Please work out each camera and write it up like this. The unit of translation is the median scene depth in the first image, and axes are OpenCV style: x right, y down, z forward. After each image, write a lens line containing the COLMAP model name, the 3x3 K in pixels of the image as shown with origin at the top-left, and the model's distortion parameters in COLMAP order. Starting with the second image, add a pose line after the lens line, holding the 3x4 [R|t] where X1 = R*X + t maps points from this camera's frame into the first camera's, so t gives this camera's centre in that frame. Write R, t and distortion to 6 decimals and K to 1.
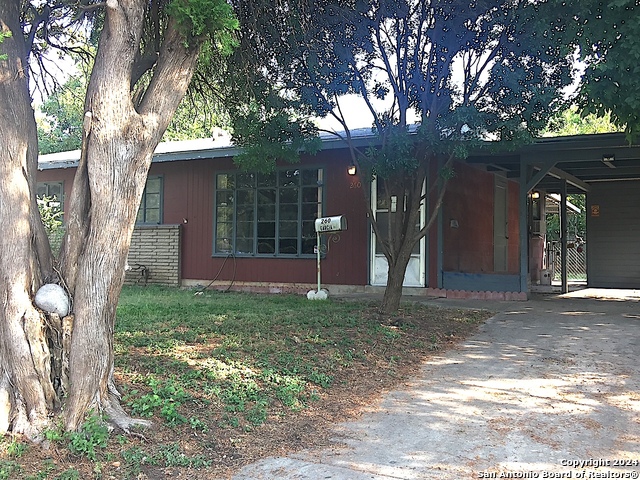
lens RADIAL K [[670.4, 0, 319.6], [0, 670.4, 227.6], [0, 0, 1]] dist [0.067527, -0.112165]
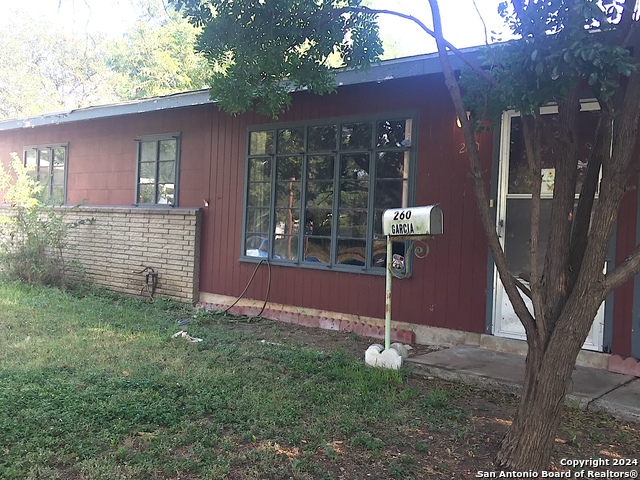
lens RADIAL K [[670.4, 0, 319.6], [0, 670.4, 227.6], [0, 0, 1]] dist [0.067527, -0.112165]
pose [[0.980190, 0.029524, -0.195845, 0.042459], [-0.021964, 0.998931, 0.040667, -0.017756], [0.196836, -0.035560, 0.979791, 0.431730]]
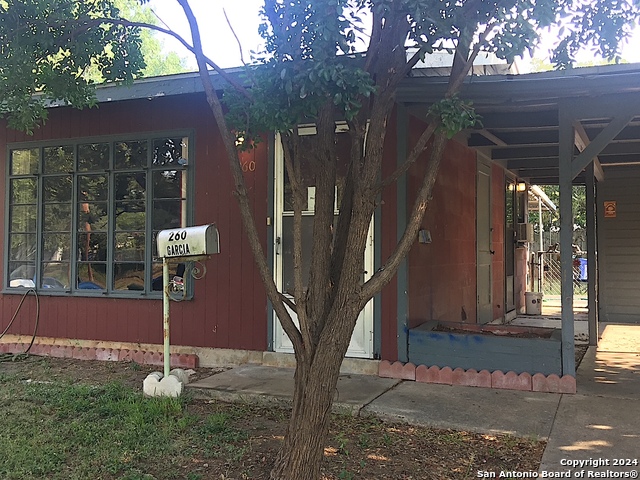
lens RADIAL K [[670.4, 0, 319.6], [0, 670.4, 227.6], [0, 0, 1]] dist [0.067527, -0.112165]
pose [[0.994685, -0.006506, 0.102759, 0.055551], [0.005716, 0.999952, 0.007985, -0.017245], [-0.102806, -0.007355, 0.994674, 0.440370]]
